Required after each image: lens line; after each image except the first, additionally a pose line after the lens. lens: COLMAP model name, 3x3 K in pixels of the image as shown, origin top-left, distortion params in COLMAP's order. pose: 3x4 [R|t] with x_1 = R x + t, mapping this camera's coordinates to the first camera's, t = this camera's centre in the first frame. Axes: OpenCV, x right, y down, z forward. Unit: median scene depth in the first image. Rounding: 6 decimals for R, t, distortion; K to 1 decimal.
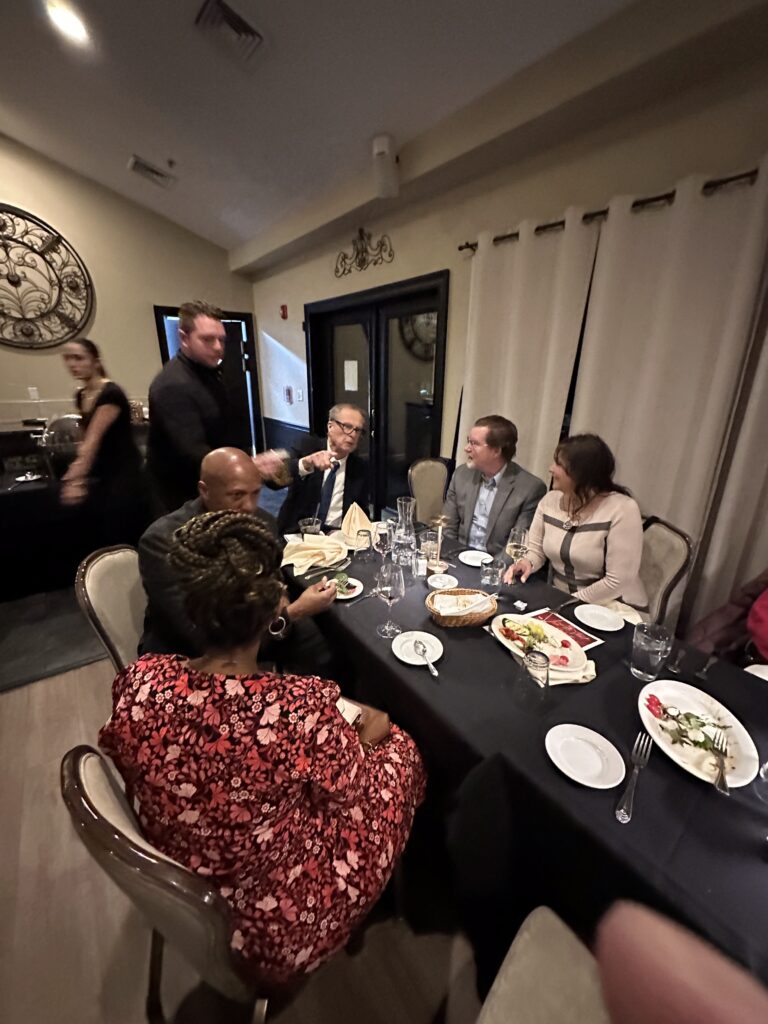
lens RADIAL K [[413.8, 0, 379.3], [0, 413.8, 509.3], [0, 0, 1]] dist [0.000329, 0.000258]
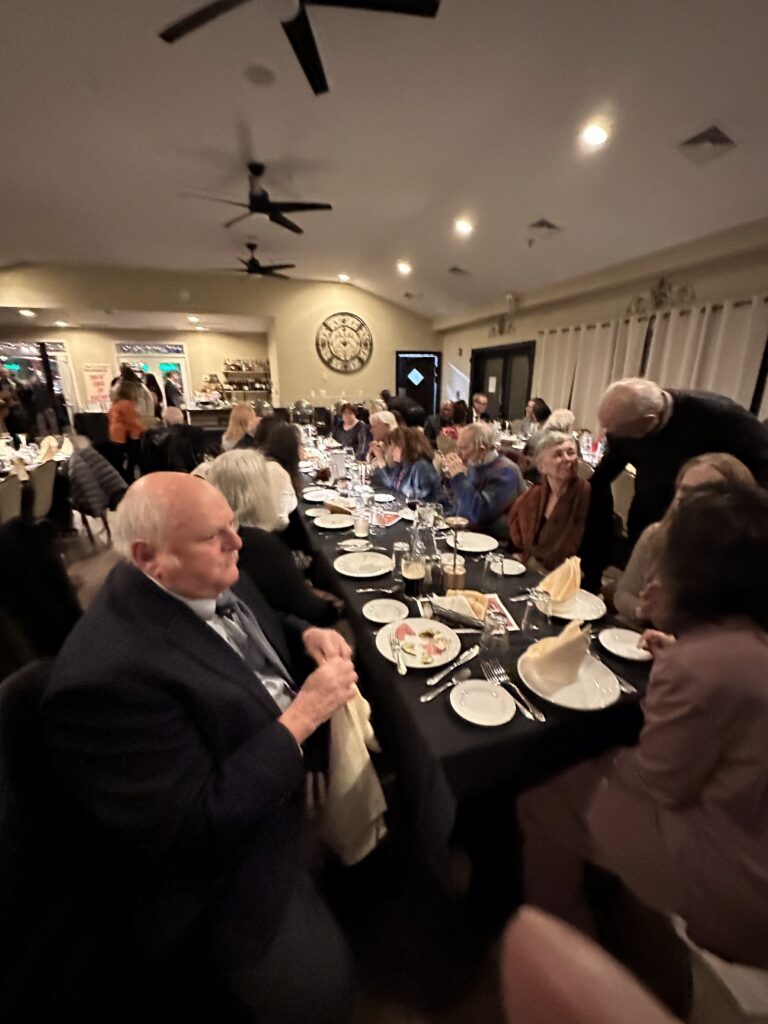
lens RADIAL K [[413.8, 0, 384.1], [0, 413.8, 514.6], [0, 0, 1]] dist [0.000329, 0.000258]
pose [[0.941594, 0.098767, -0.321940, 0.145862], [-0.105238, 0.994443, -0.002713, 0.357339], [0.319883, 0.036435, 0.946756, -1.028054]]
